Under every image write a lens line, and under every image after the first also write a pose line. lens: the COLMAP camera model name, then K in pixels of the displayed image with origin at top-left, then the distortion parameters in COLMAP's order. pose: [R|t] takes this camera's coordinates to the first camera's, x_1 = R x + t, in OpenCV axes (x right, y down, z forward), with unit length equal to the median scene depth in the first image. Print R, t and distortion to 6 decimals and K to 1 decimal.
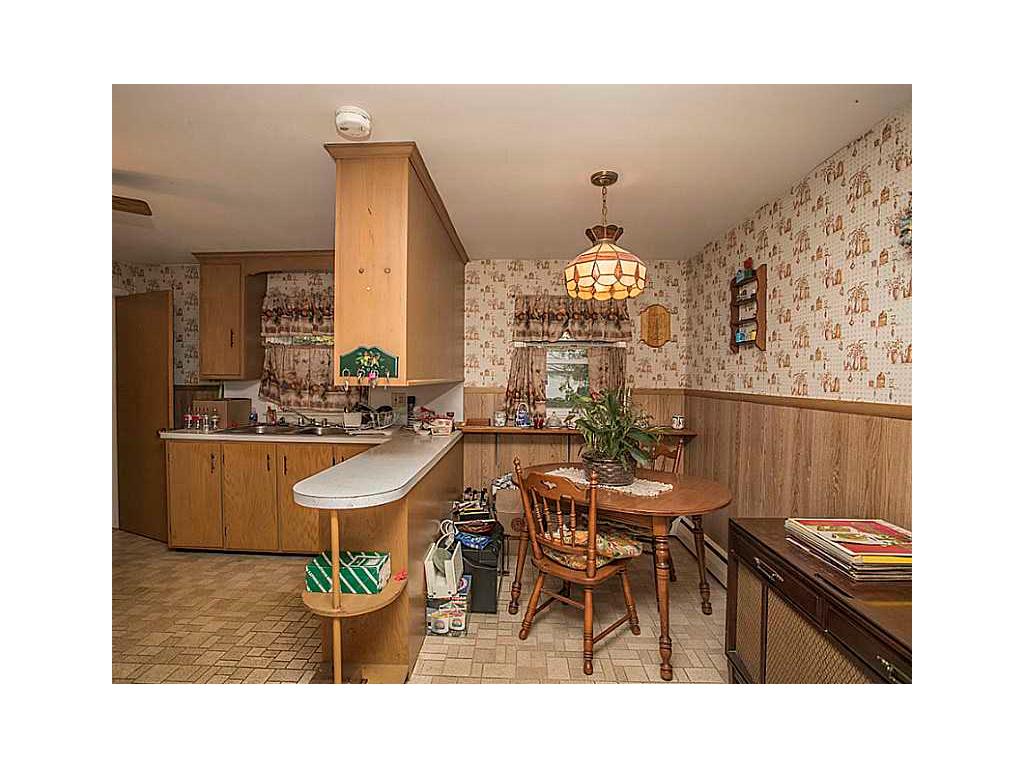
lens RADIAL K [[440.3, 0, 506.4], [0, 440.3, 385.3], [0, 0, 1]] dist [-0.070021, 0.037834]
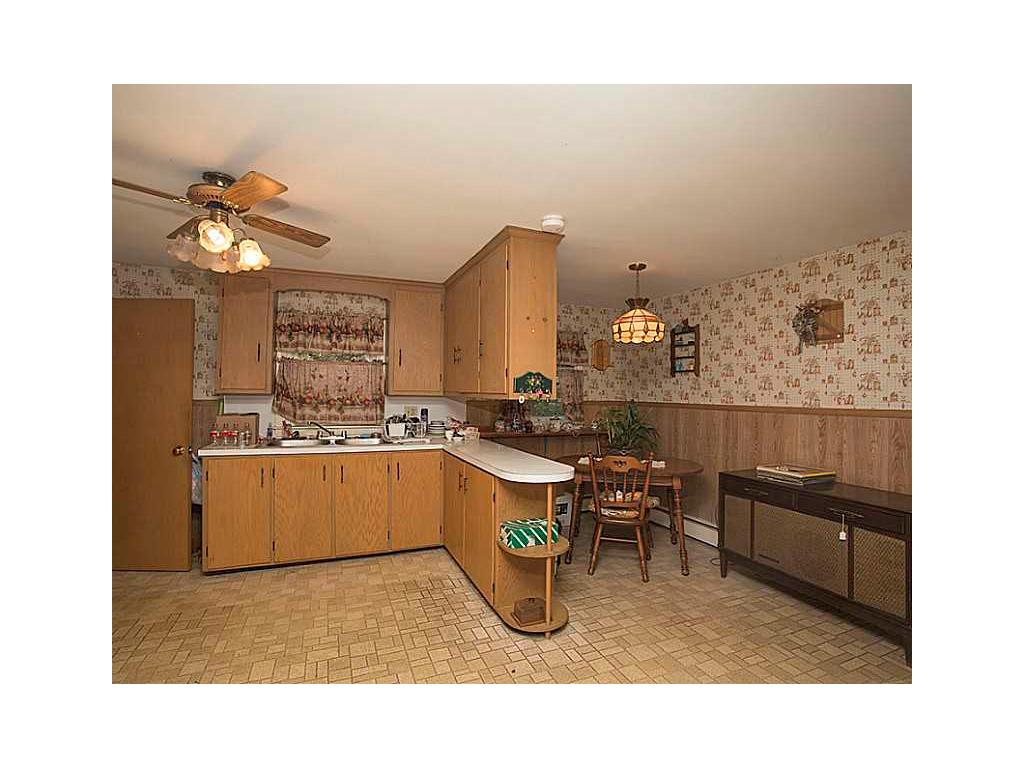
lens RADIAL K [[440.3, 0, 506.4], [0, 440.3, 385.3], [0, 0, 1]] dist [-0.070021, 0.037834]
pose [[0.908797, 0.008177, 0.417159, -0.584029], [0.004212, 0.999577, -0.028770, -0.002768], [-0.417218, 0.027903, 0.908378, -0.151935]]
